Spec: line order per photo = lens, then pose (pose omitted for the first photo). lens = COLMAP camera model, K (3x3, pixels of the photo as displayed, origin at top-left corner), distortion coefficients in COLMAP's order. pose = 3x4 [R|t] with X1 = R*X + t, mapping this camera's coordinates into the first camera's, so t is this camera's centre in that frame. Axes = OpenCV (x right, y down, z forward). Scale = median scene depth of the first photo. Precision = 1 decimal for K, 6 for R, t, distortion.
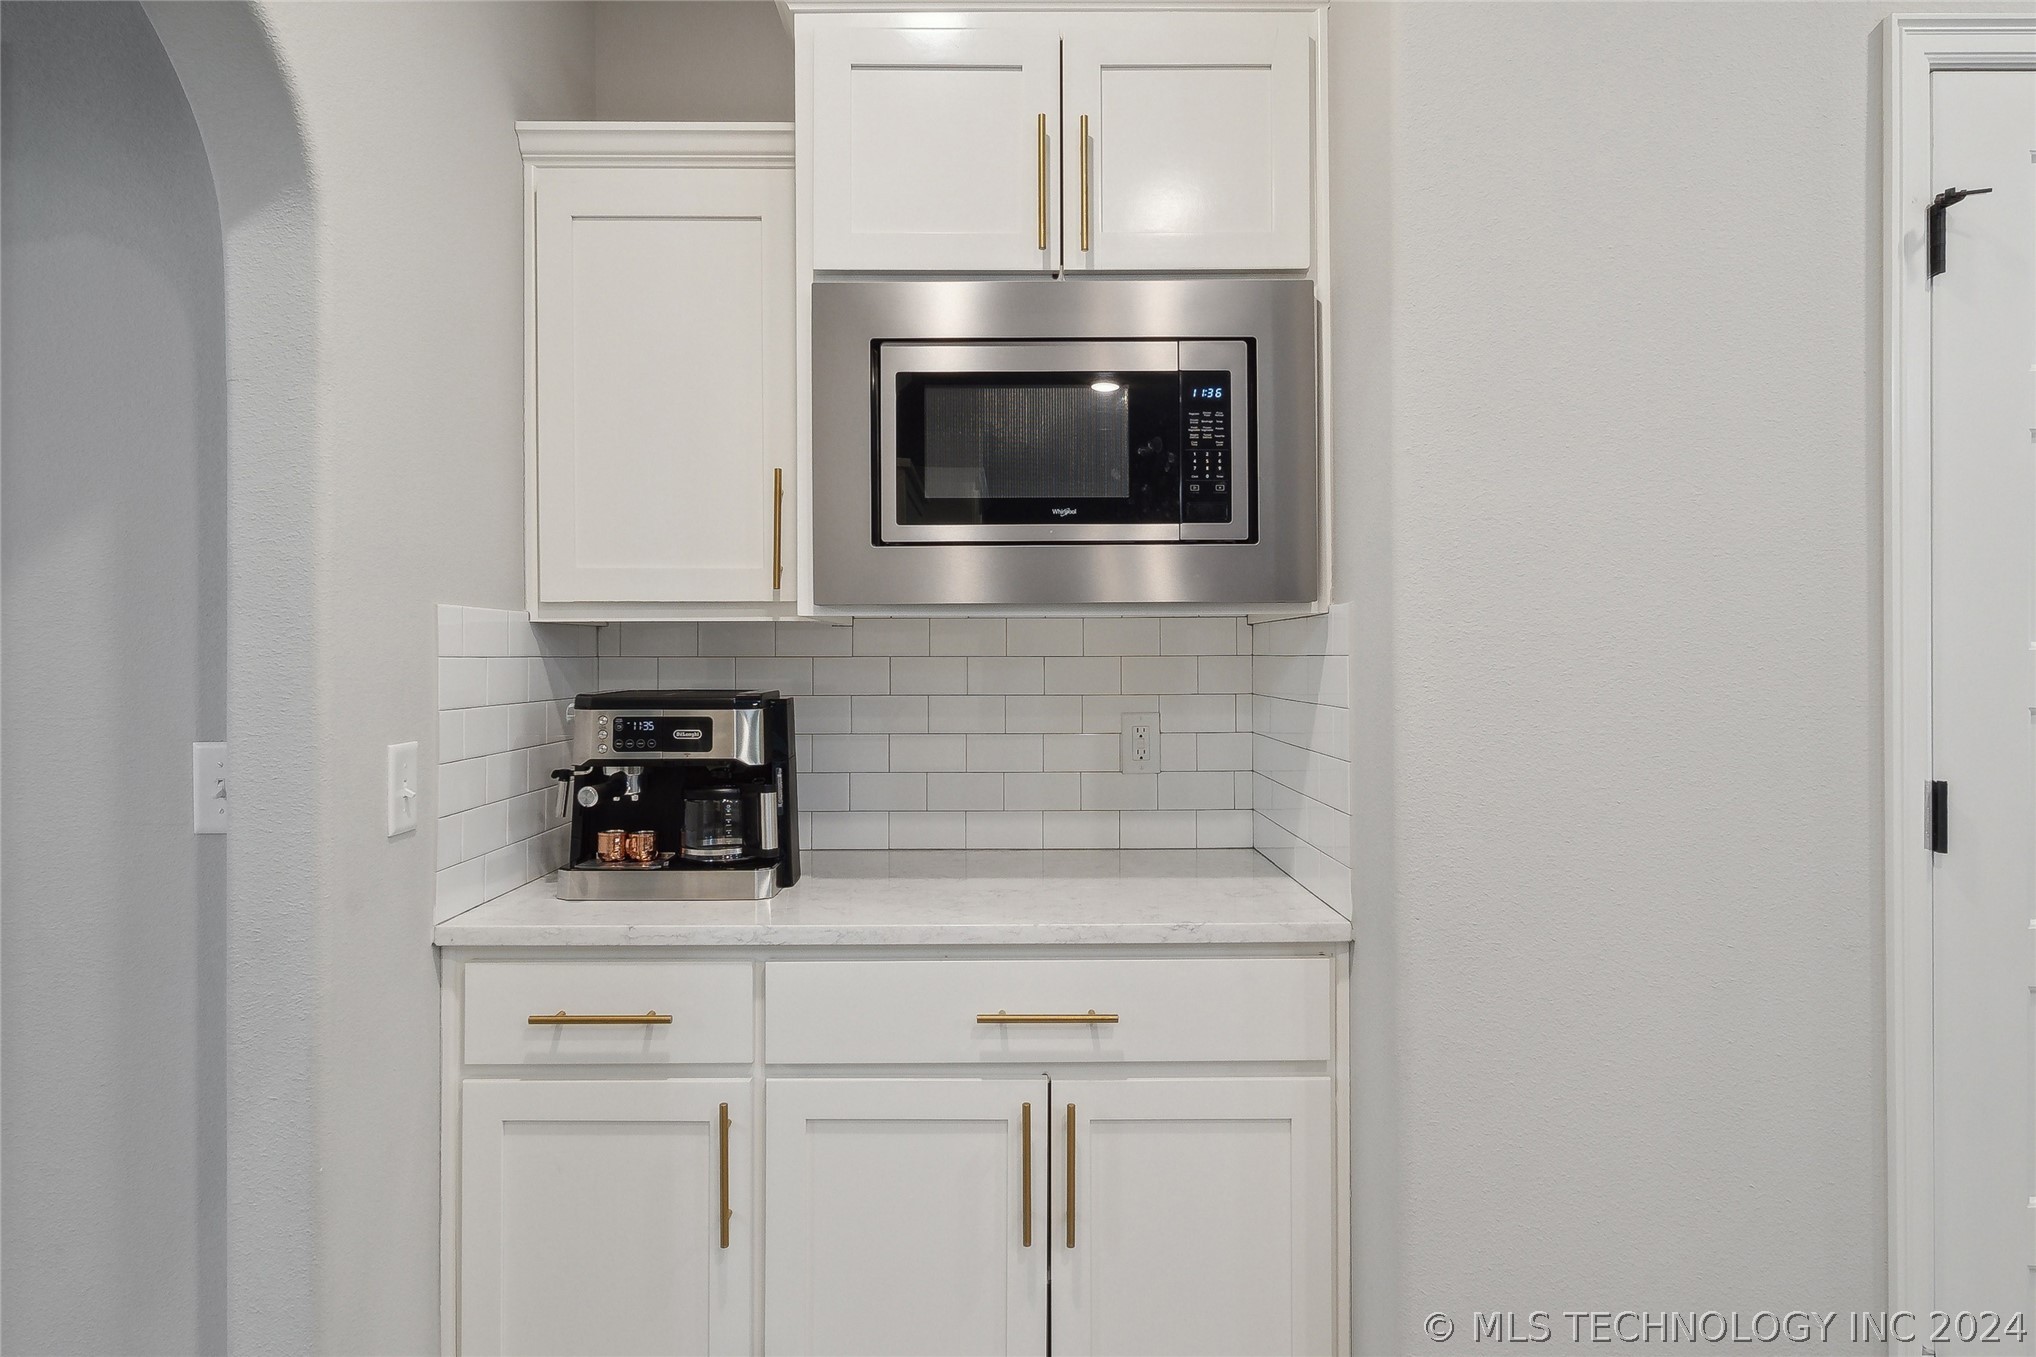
lens RADIAL K [[1157.5, 0, 1020.1], [0, 1157.5, 657.7], [0, 0, 1]] dist [-0.000109, -0.000096]
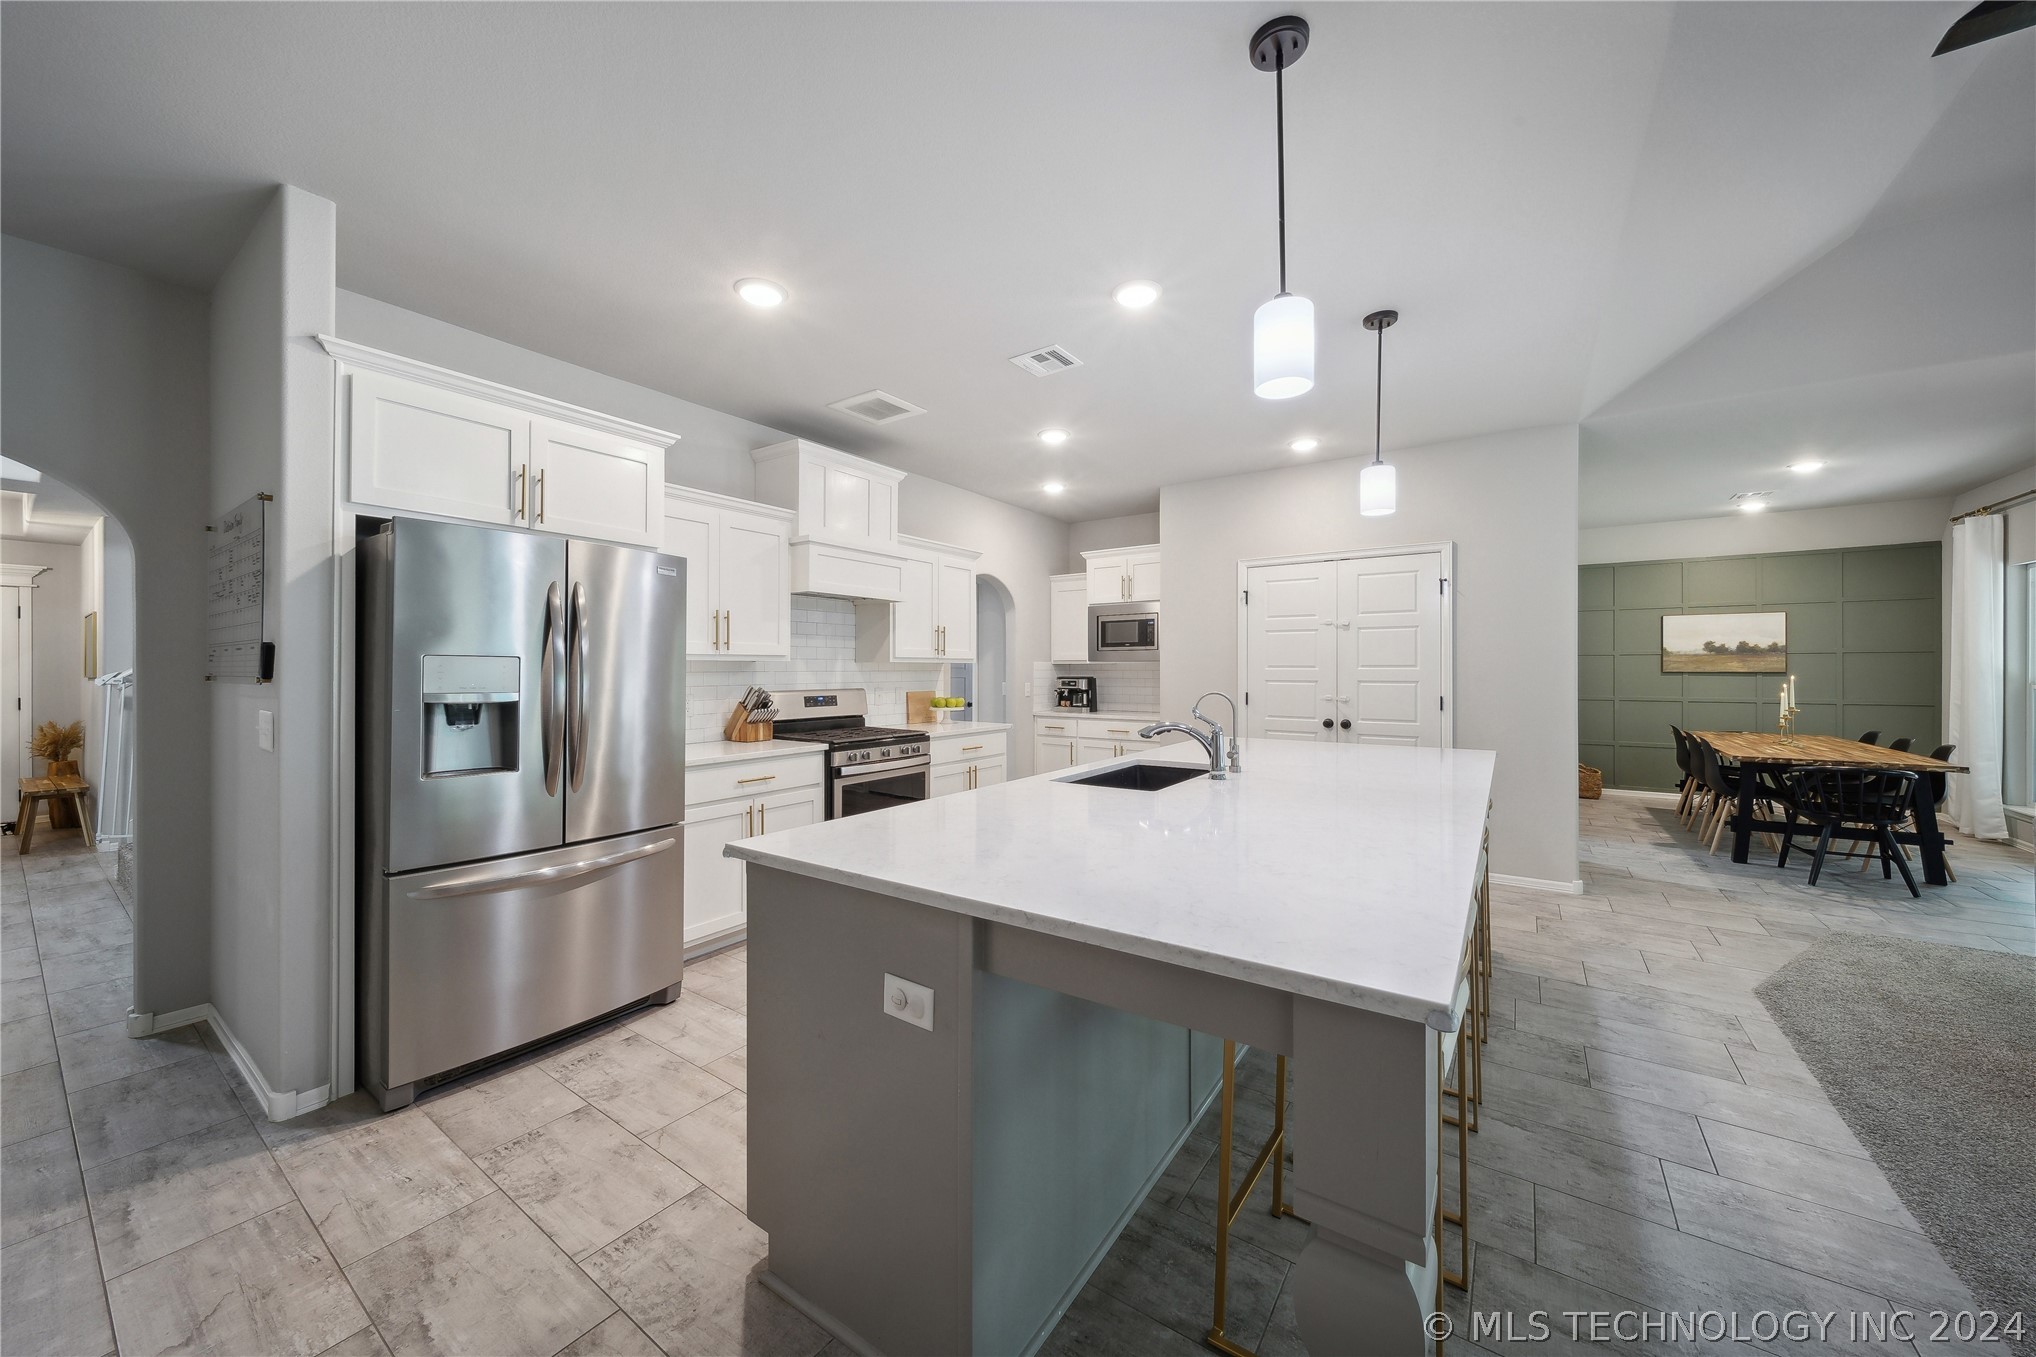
lens RADIAL K [[721.1, 0, 1022.2], [0, 721.1, 668.3], [0, 0, 1]] dist [0.001767, -0.001657]
pose [[0.816029, 0.000816, -0.578011, 1.668252], [-0.003213, 0.999990, -0.003125, 0.001972], [0.578003, 0.004408, 0.816023, -2.185702]]
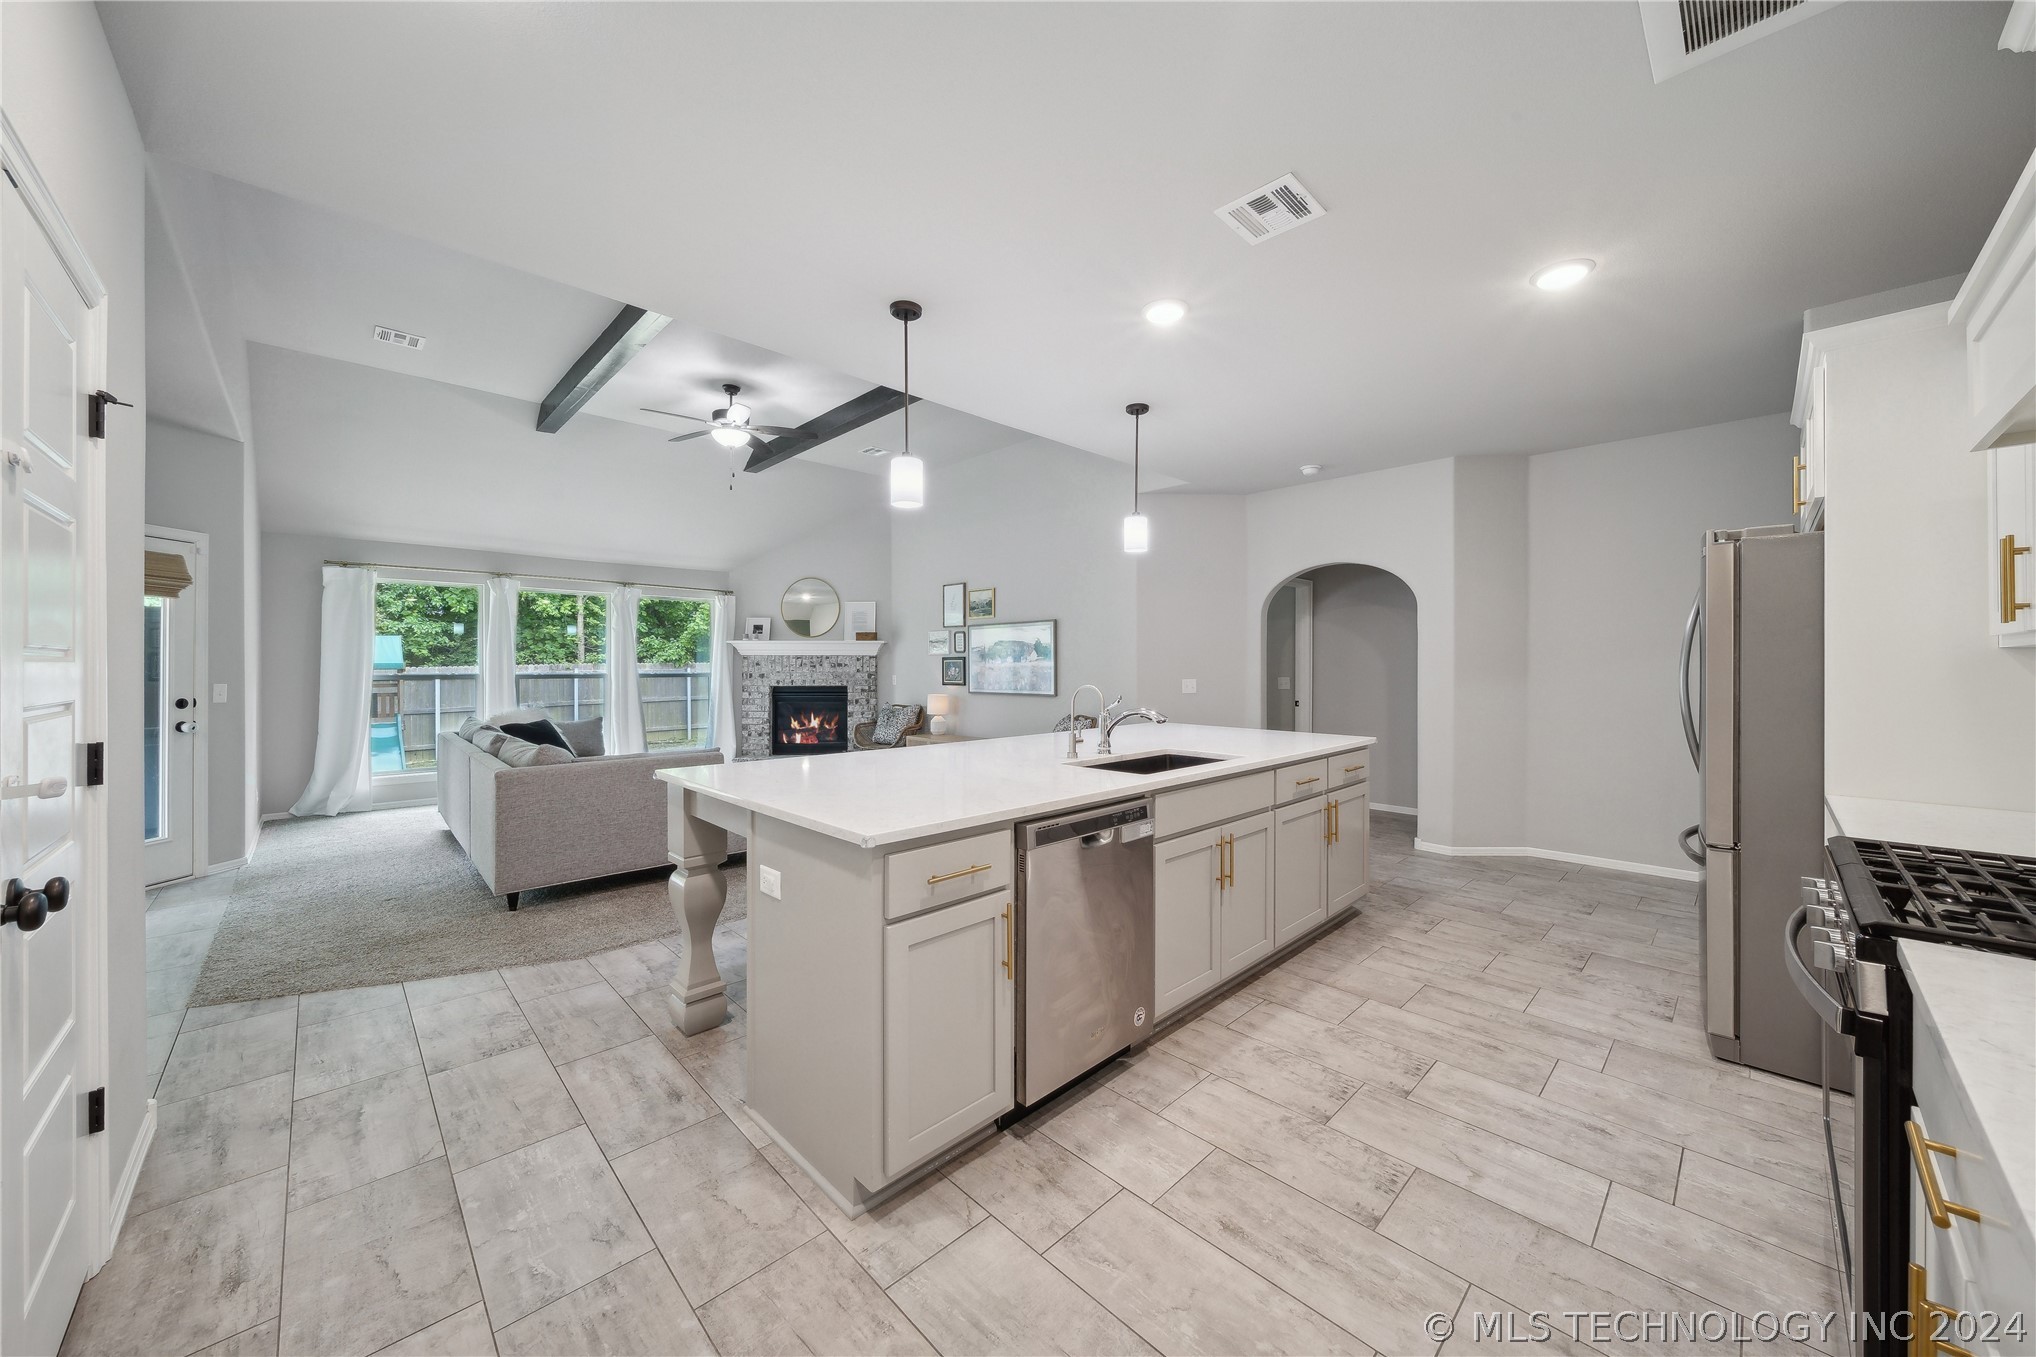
lens RADIAL K [[721.1, 0, 1019.7], [0, 721.1, 664.1], [0, 0, 1]] dist [0.001767, -0.001657]
pose [[-0.686663, 0.002504, 0.726972, -0.027441], [0.003573, 0.999994, -0.000069, -0.000895], [-0.726967, 0.002550, -0.686667, 0.640691]]
